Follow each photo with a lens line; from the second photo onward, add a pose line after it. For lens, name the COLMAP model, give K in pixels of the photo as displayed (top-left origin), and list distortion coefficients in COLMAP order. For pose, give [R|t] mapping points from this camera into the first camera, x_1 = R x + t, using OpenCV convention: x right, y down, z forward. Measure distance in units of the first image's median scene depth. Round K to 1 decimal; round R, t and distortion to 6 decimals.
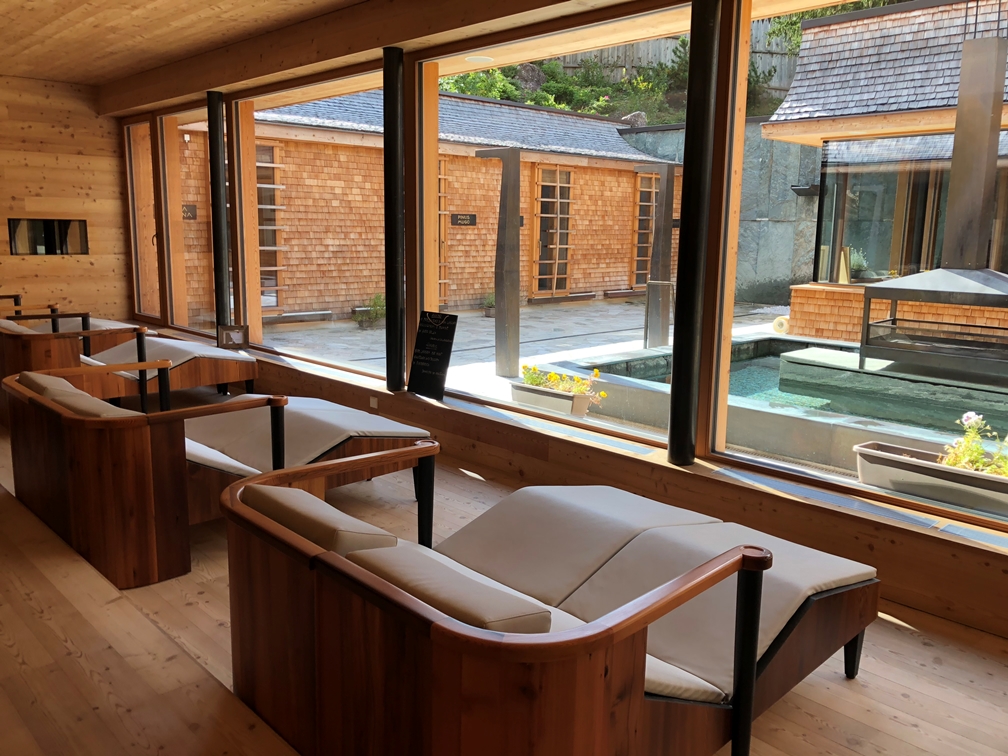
lens RADIAL K [[819.1, 0, 504.8], [0, 819.1, 377.9], [0, 0, 1]] dist [0.047682, -0.027979]
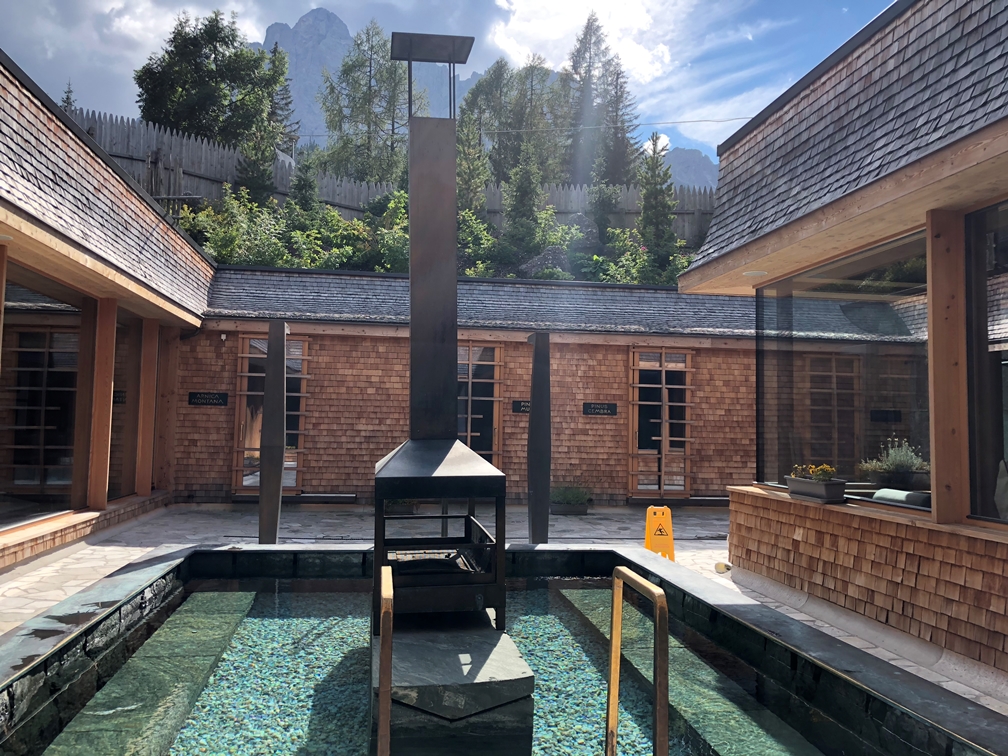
lens RADIAL K [[819.1, 0, 505.1], [0, 819.1, 376.3], [0, 0, 1]] dist [0.047682, -0.027979]
pose [[0.819448, -0.033010, -0.572201, 0.521467], [-0.112263, 0.969758, -0.216717, -0.023778], [0.562051, 0.241825, 0.790961, 0.265733]]
